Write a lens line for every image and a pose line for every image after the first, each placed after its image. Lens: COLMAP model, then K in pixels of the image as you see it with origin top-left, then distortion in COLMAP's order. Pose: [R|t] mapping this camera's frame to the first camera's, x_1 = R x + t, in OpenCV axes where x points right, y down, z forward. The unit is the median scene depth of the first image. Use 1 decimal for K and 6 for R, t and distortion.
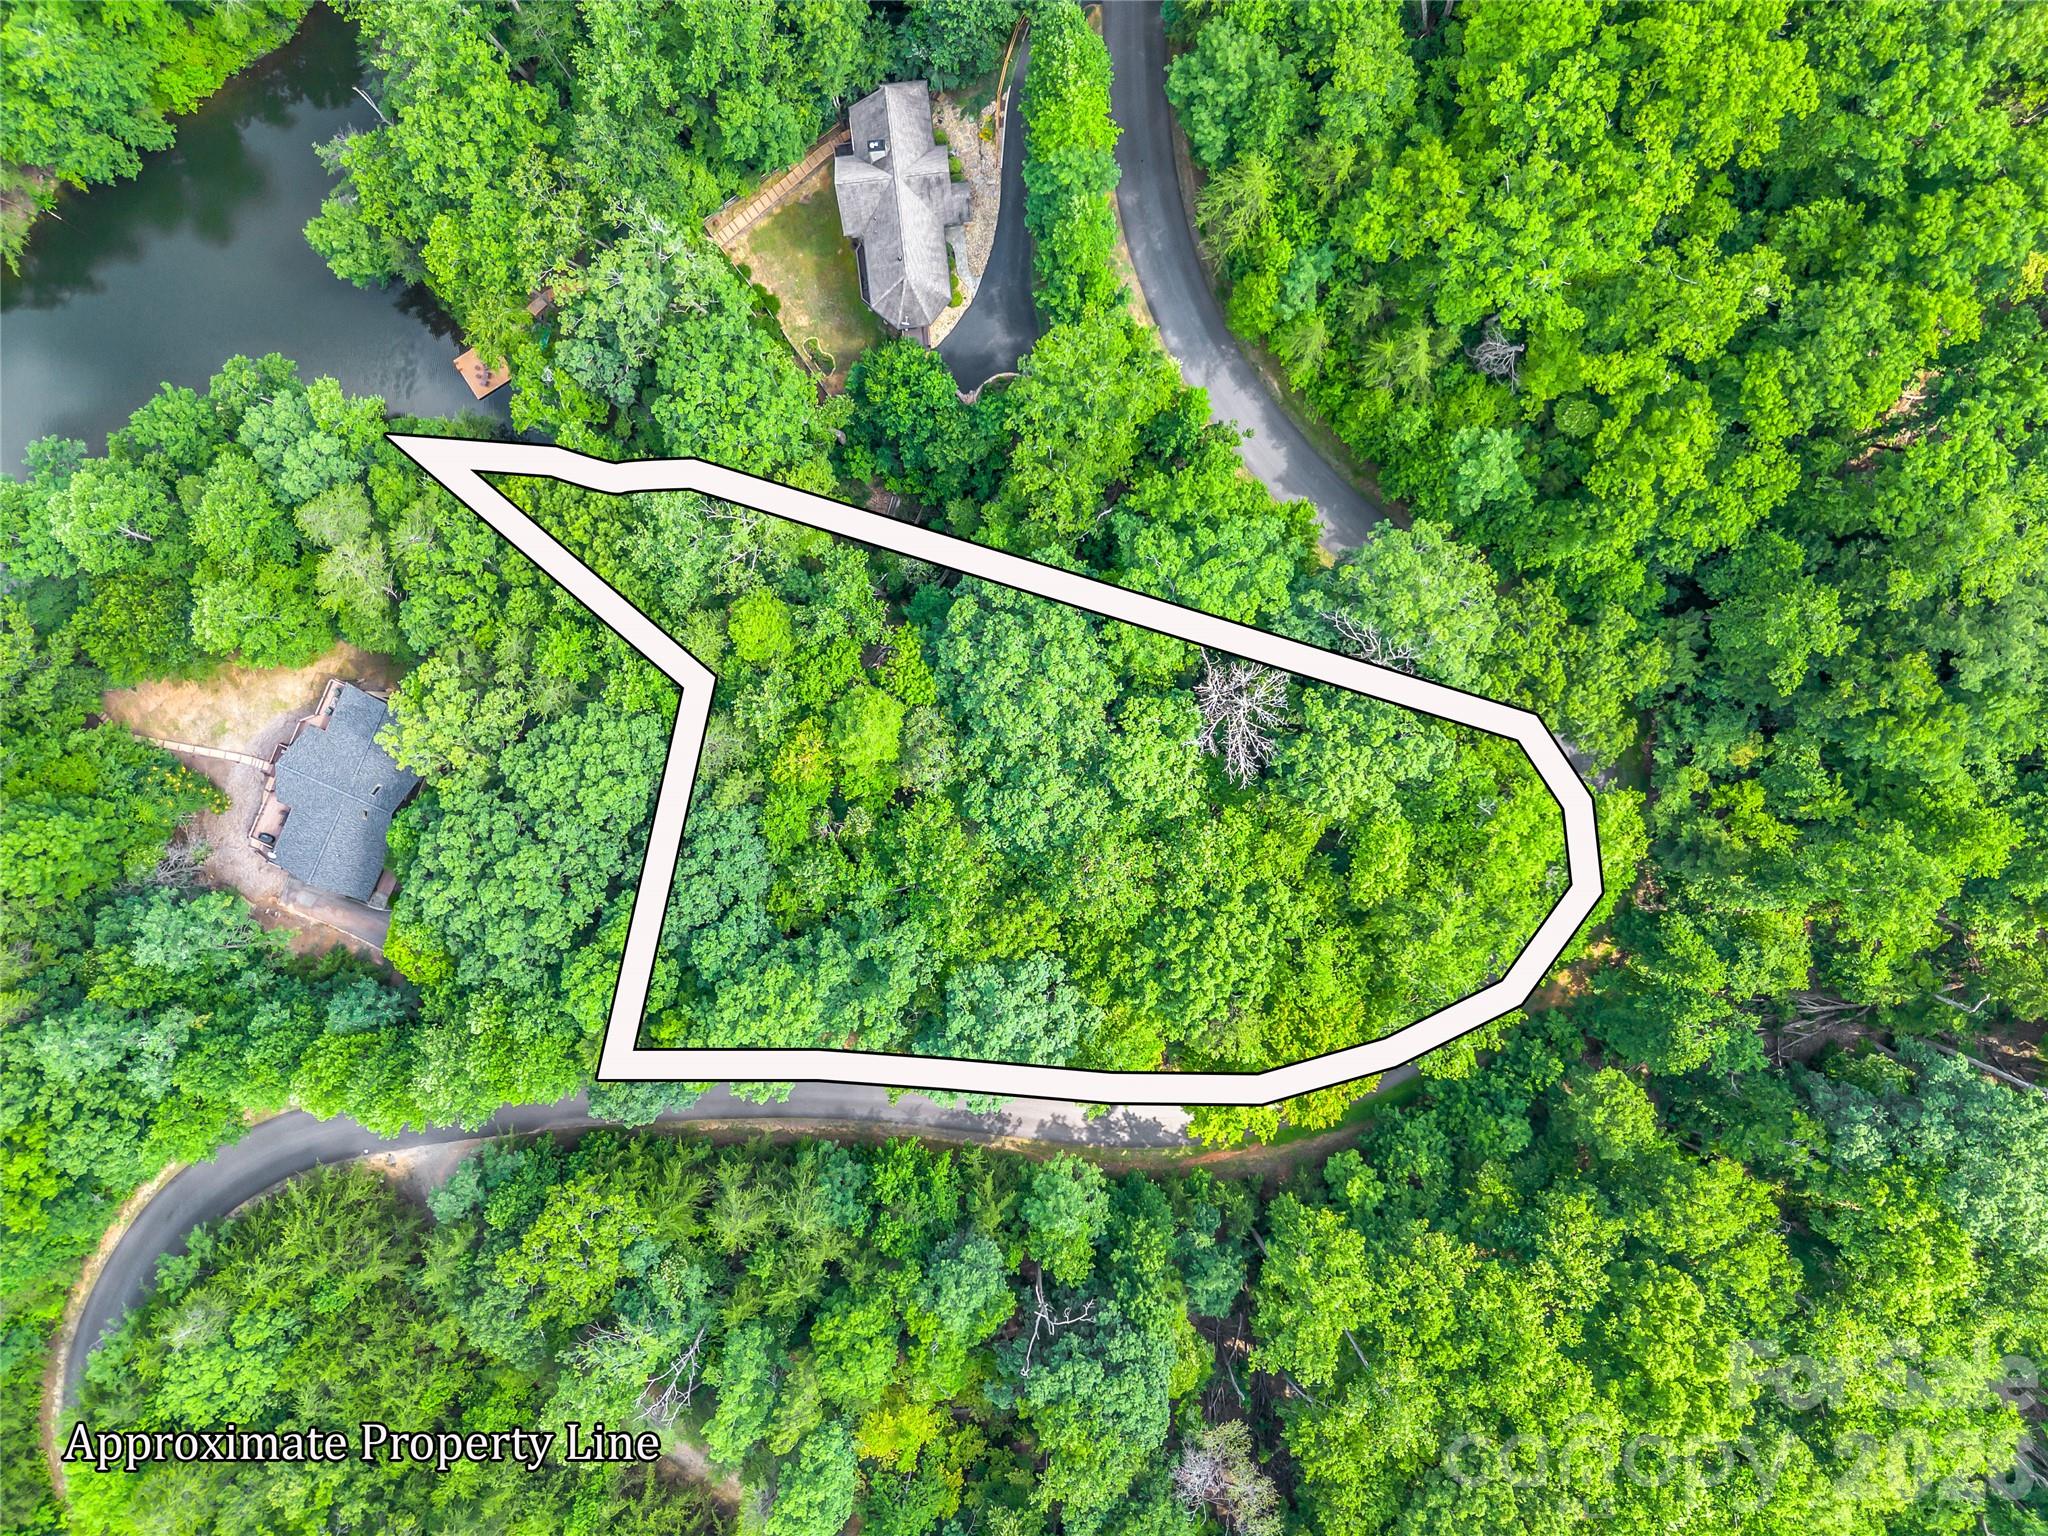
lens RADIAL K [[1456.6, 0, 1020.6], [0, 1456.6, 766.3], [0, 0, 1]] dist [0.054655, -0.041990]
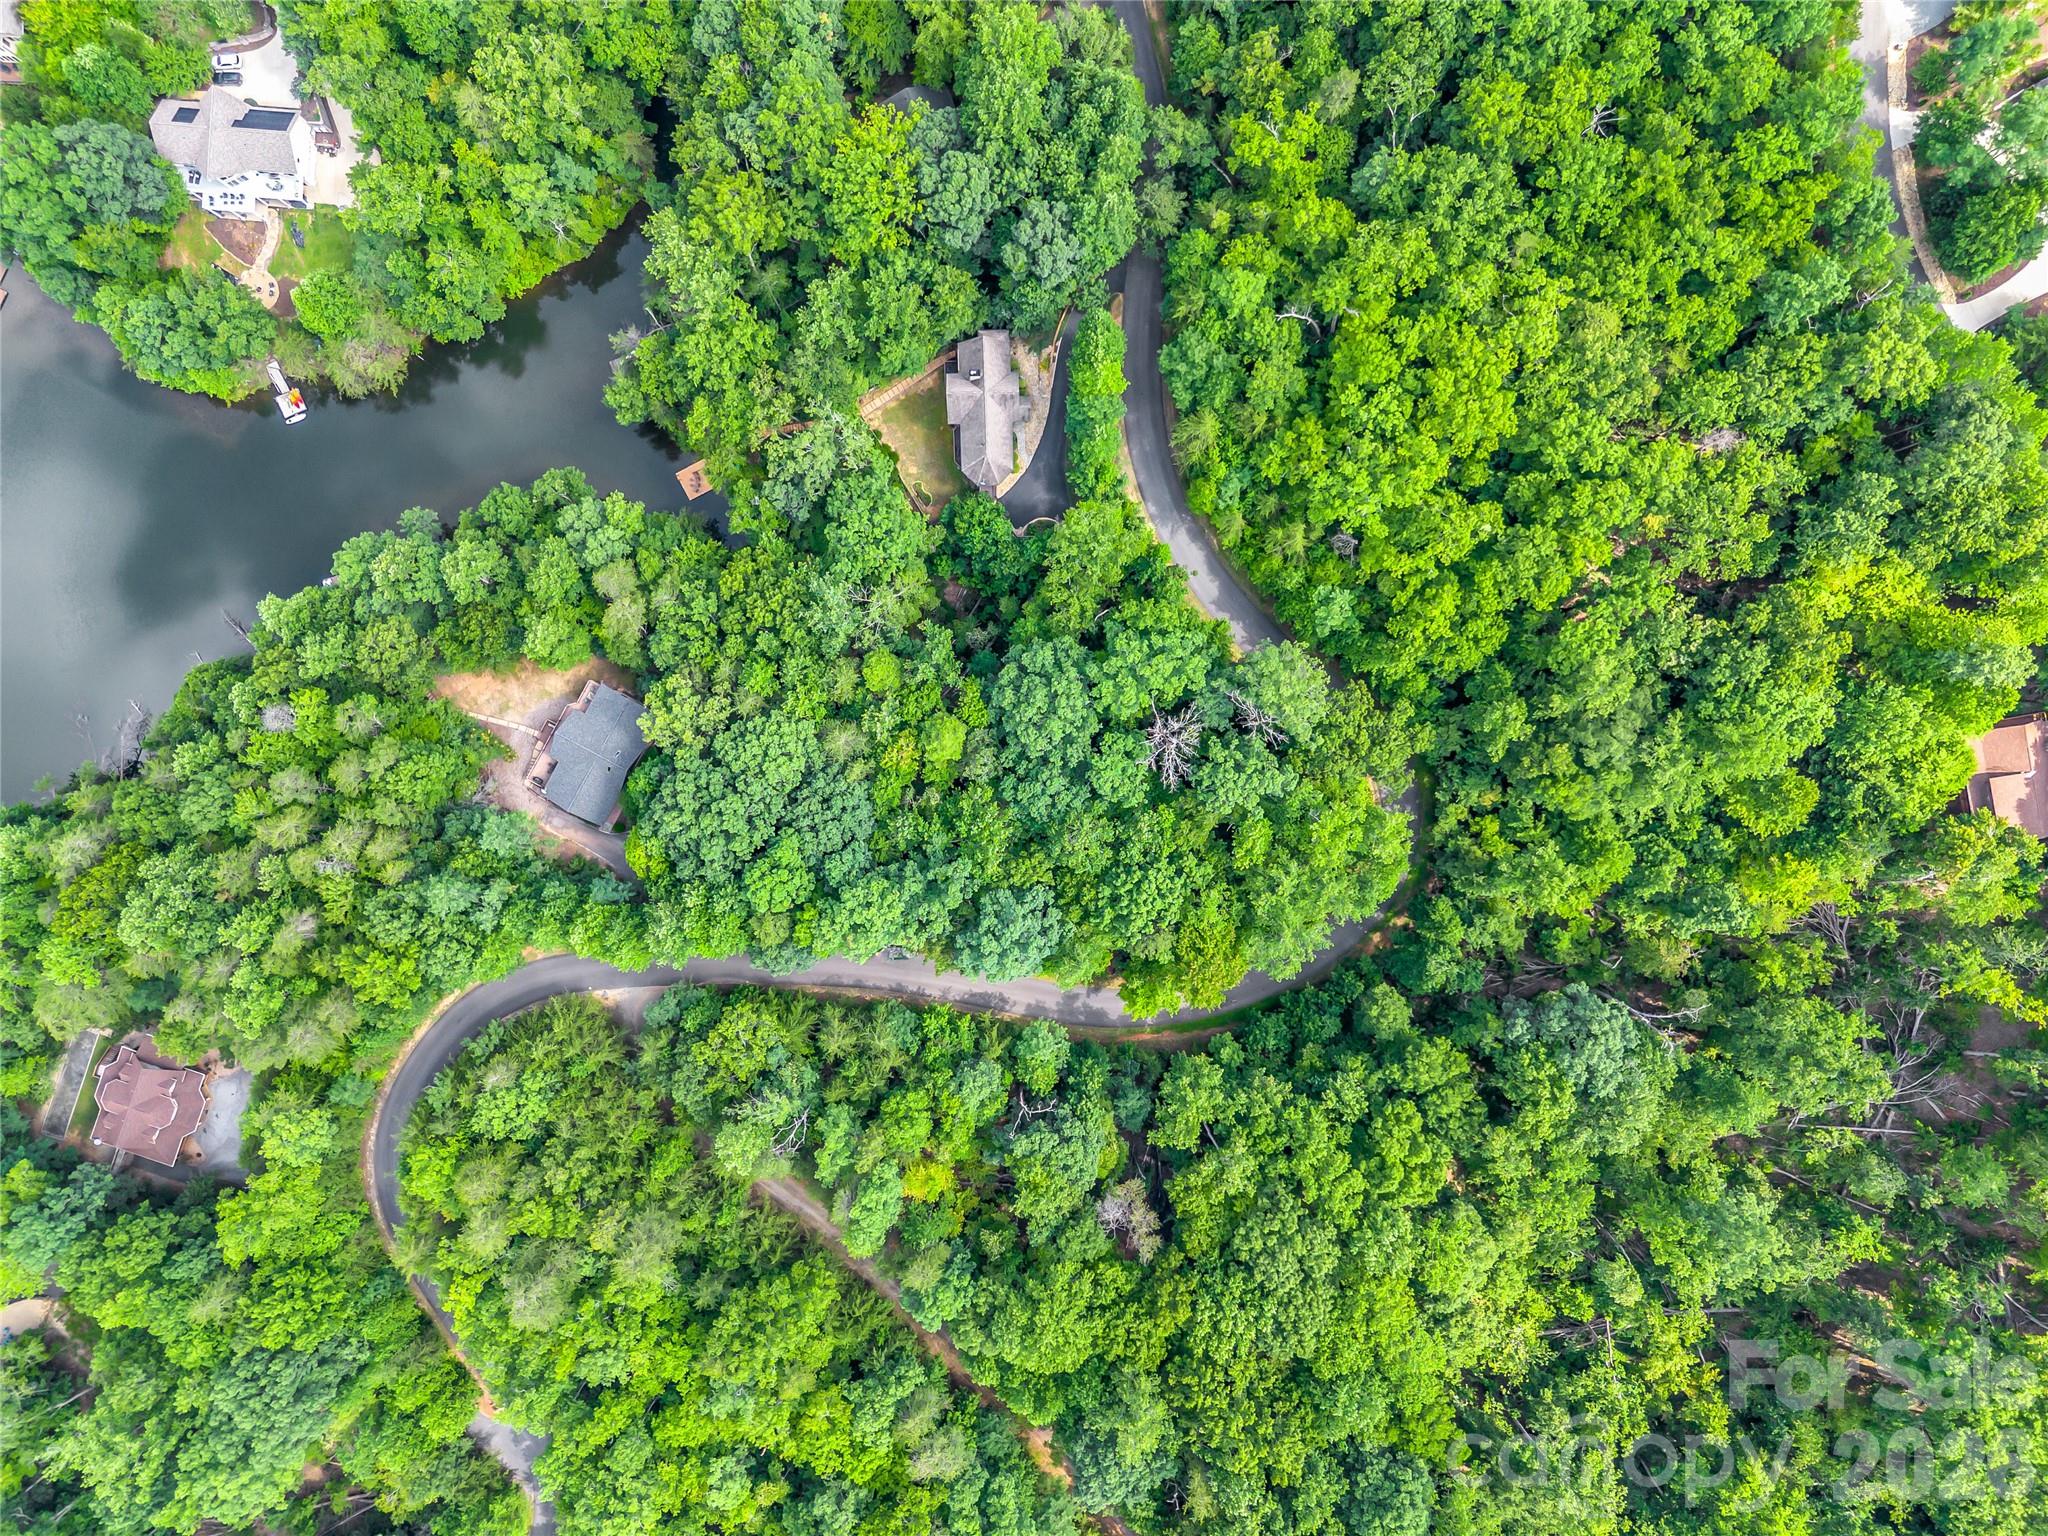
lens RADIAL K [[1429.2, 0, 1006.4], [0, 1429.2, 757.5], [0, 0, 1]] dist [0.102582, -0.073058]
pose [[0.996924, 0.078327, -0.002794, -0.029827], [-0.078373, 0.996593, -0.025688, 0.030013], [0.000773, 0.025828, 0.999666, -0.588593]]
